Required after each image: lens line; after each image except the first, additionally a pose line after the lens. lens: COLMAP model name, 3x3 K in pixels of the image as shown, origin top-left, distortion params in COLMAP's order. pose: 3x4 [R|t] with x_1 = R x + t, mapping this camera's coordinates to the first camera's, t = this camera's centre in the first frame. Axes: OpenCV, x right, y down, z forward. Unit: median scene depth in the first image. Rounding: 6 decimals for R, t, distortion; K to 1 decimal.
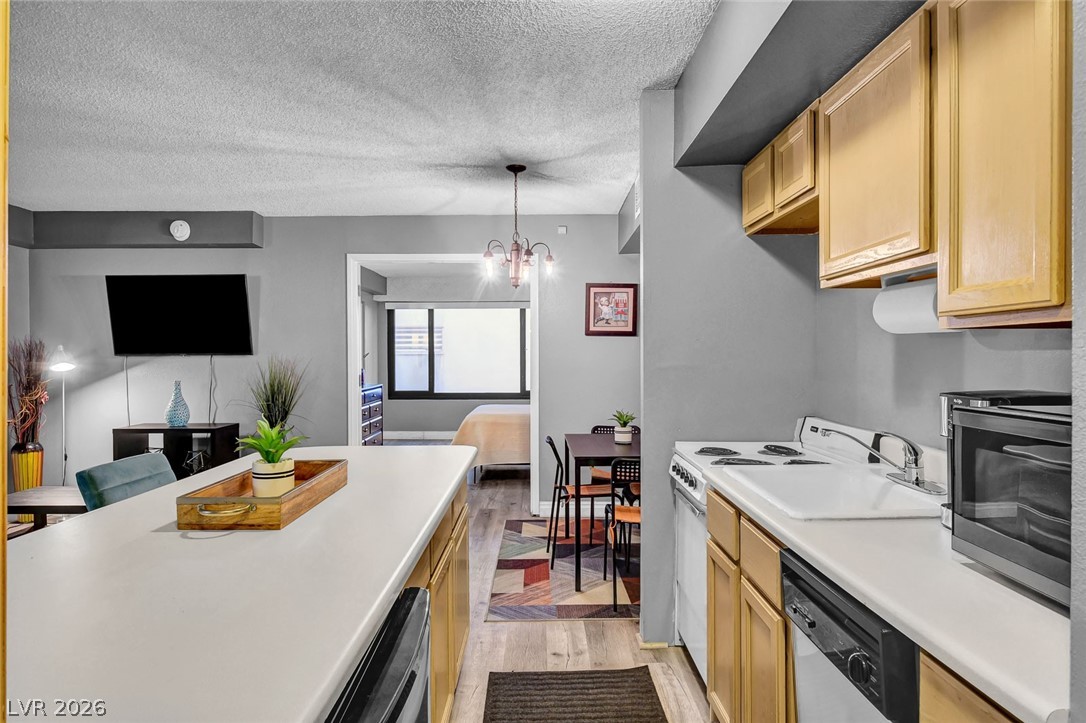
lens RADIAL K [[651.0, 0, 543.0], [0, 651.0, 361.5], [0, 0, 1]] dist [-0.017725, 0.001221]
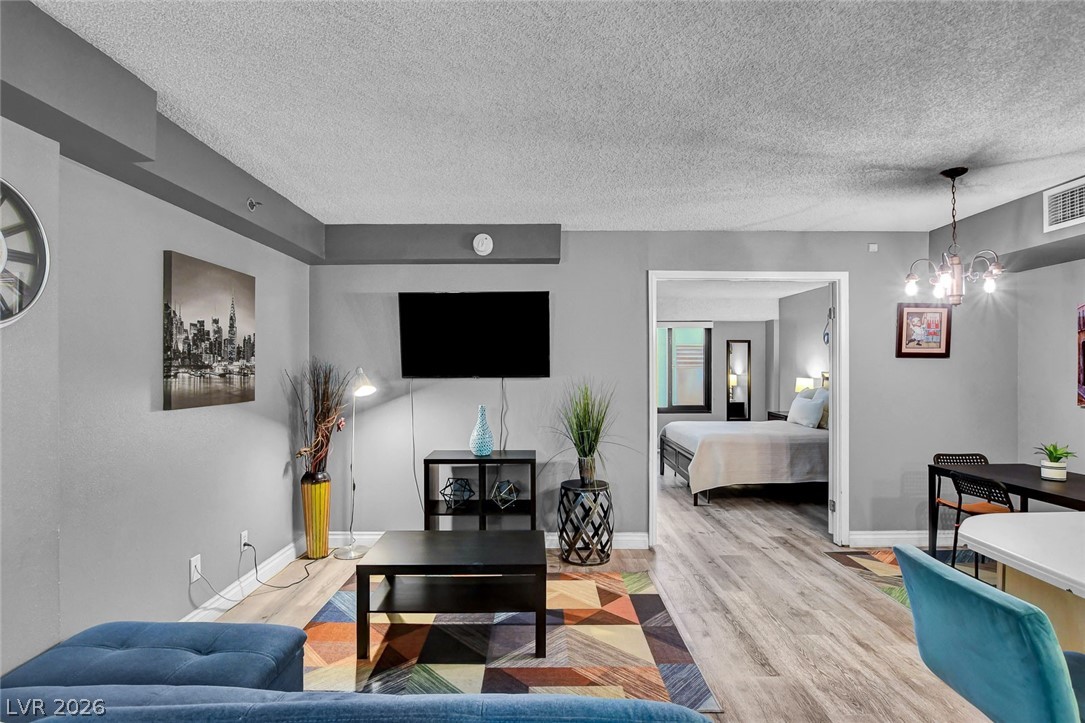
lens RADIAL K [[545.9, 0, 540.7], [0, 545.9, 364.2], [0, 0, 1]] dist [-0.025805, 0.000475]
pose [[0.999998, 0.001418, 0.001532, -0.470015], [-0.001396, 0.999897, -0.014309, -0.018183], [-0.001552, 0.014307, 0.999896, 0.210682]]
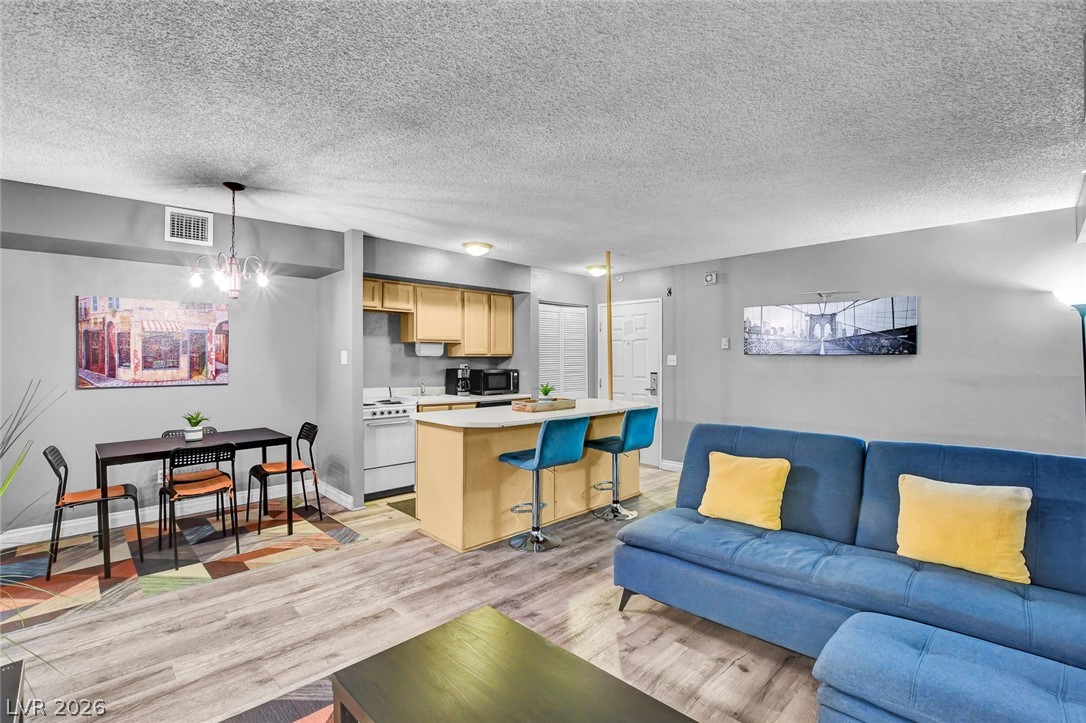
lens RADIAL K [[491.1, 0, 543.0], [0, 491.1, 361.5], [0, 0, 1]] dist [-0.028622, 0.001025]
pose [[-0.692775, -0.002626, 0.721149, -0.734693], [0.010782, 0.999844, 0.013999, -0.015323], [-0.721074, 0.017474, -0.692638, 0.916972]]
